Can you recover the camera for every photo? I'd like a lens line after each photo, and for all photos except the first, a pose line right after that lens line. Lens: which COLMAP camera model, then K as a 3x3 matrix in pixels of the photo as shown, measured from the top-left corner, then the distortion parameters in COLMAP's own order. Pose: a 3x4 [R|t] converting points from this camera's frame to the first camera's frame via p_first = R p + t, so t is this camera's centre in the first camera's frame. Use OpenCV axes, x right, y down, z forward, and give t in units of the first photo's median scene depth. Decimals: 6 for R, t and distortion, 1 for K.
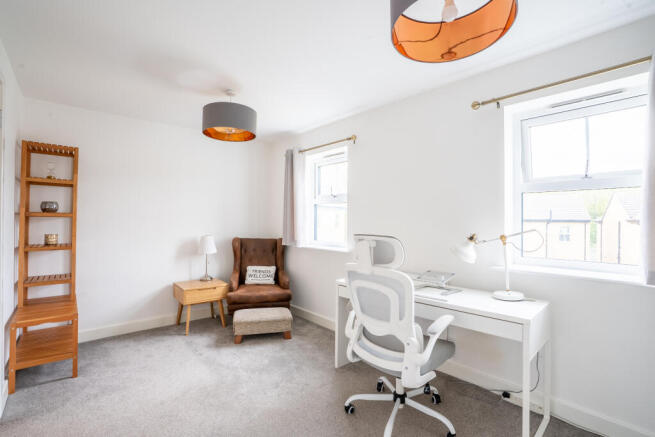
lens RADIAL K [[298.5, 0, 327.6], [0, 298.5, 218.9], [0, 0, 1]] dist [-0.047276, 0.012656]
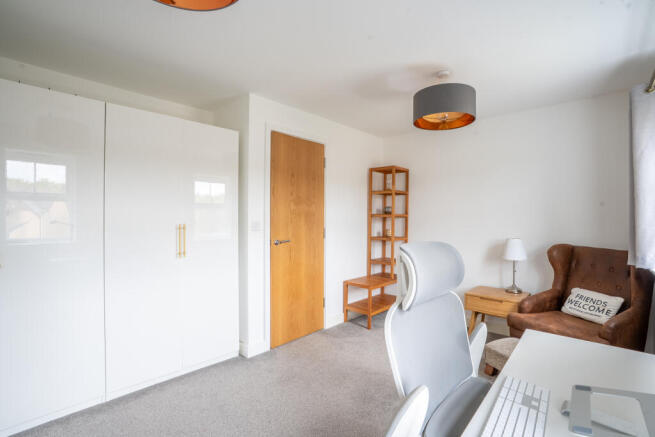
lens RADIAL K [[298.5, 0, 328.2], [0, 298.5, 219.9], [0, 0, 1]] dist [-0.047276, 0.012656]
pose [[0.066406, -0.008551, -0.997756, 0.364131], [0.010930, 0.999910, -0.007842, 0.008534], [0.997733, -0.010385, 0.066493, 0.441014]]
